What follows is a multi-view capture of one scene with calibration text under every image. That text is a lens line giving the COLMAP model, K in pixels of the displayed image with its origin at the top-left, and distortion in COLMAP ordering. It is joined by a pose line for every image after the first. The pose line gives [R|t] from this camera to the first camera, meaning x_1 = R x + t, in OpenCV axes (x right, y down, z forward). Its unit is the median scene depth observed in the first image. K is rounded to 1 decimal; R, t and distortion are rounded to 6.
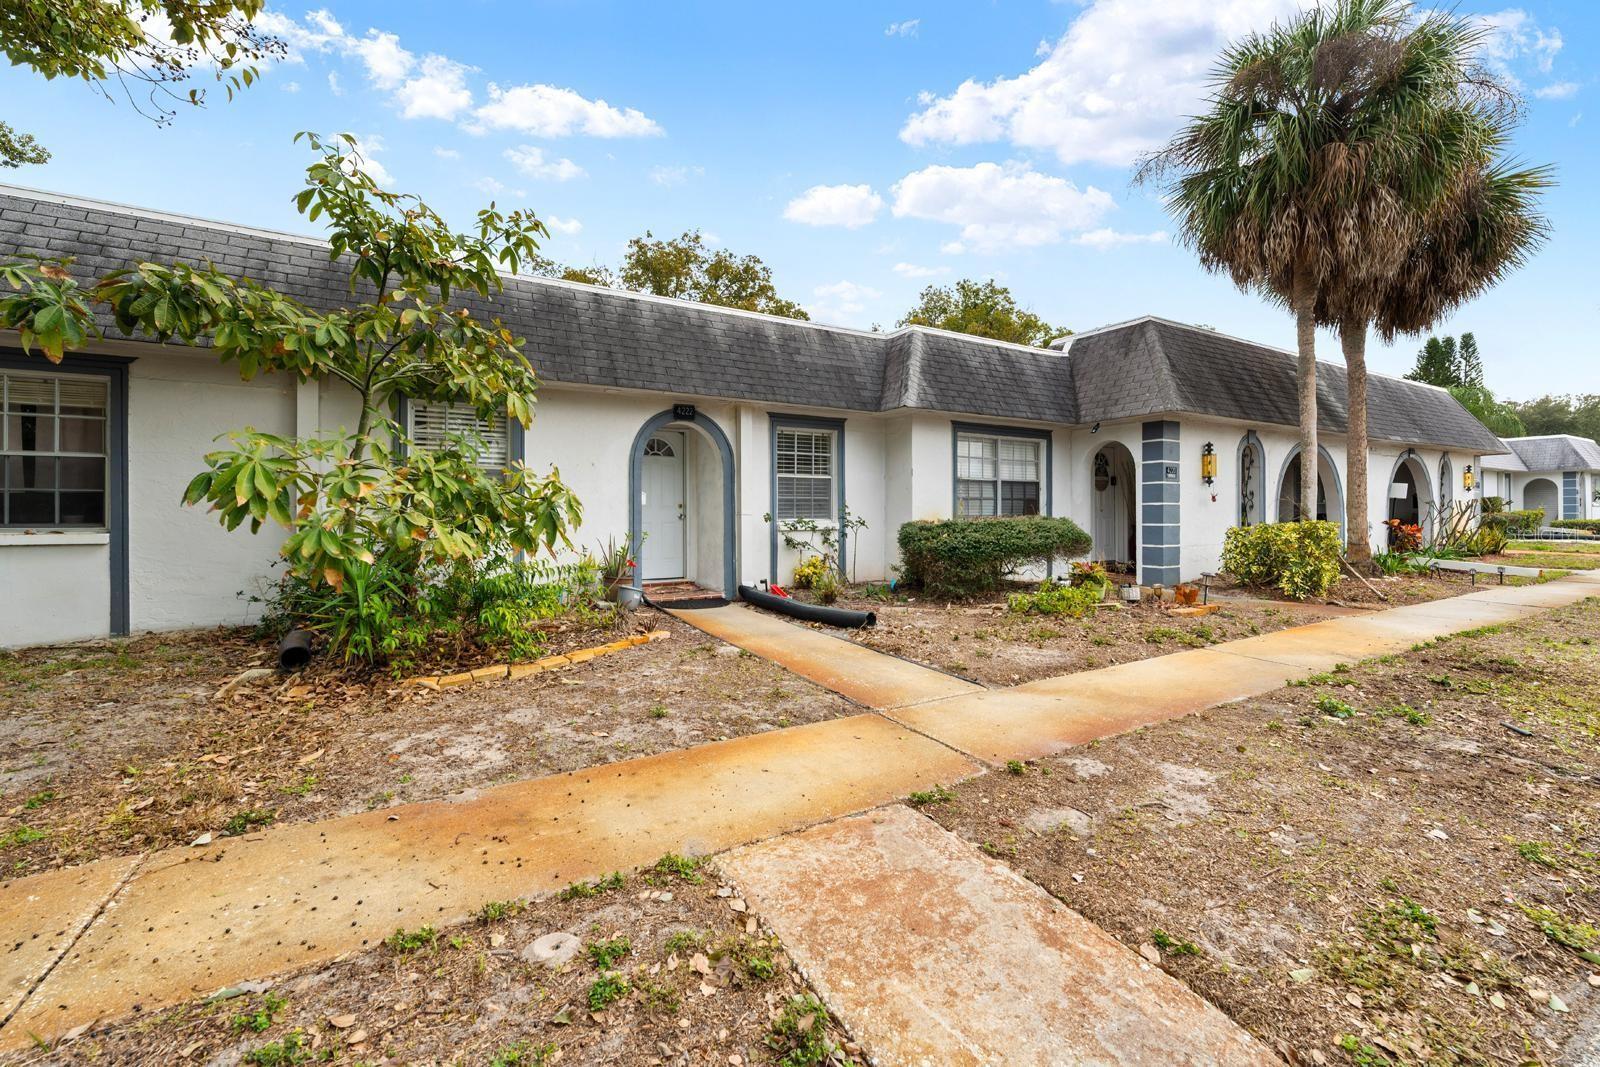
lens RADIAL K [[648.5, 0, 800.2], [0, 648.5, 518.4], [0, 0, 1]] dist [-0.001218, -0.000576]
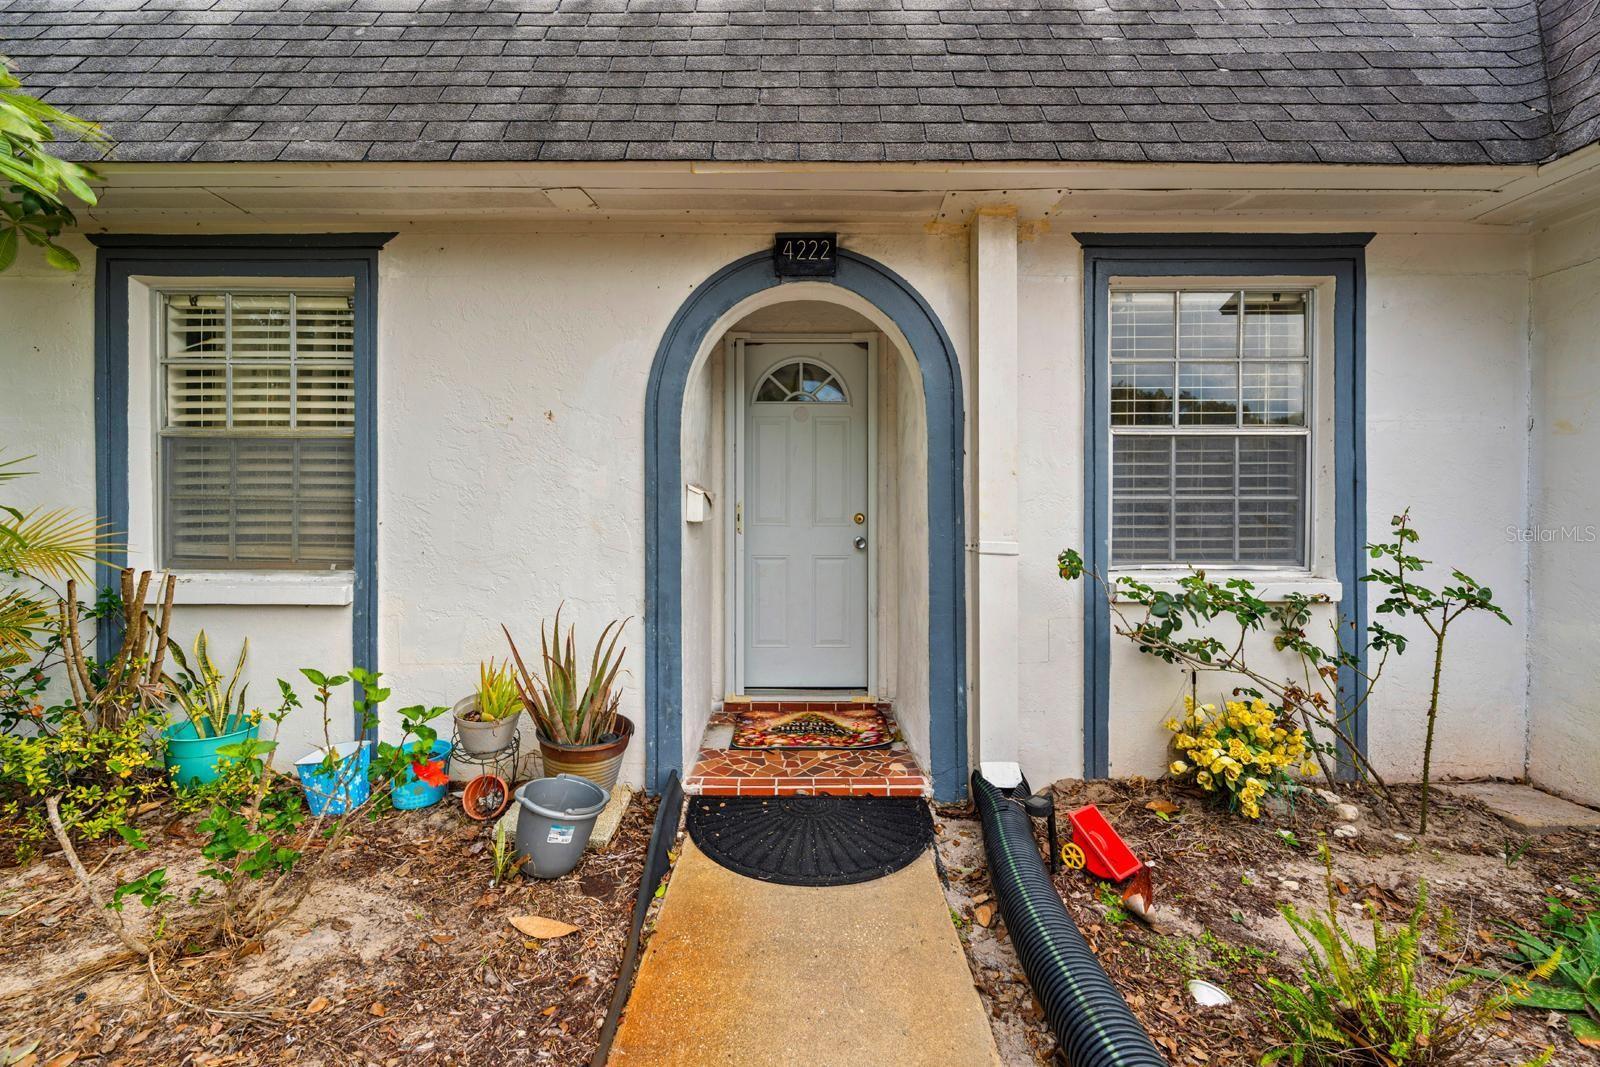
lens RADIAL K [[648.5, 0, 814.5], [0, 648.5, 529.5], [0, 0, 1]] dist [-0.001218, -0.000576]
pose [[0.861300, 0.005889, -0.508063, 0.001668], [-0.008633, 0.999958, -0.003044, -0.015148], [0.508024, 0.007008, 0.861314, 0.651358]]
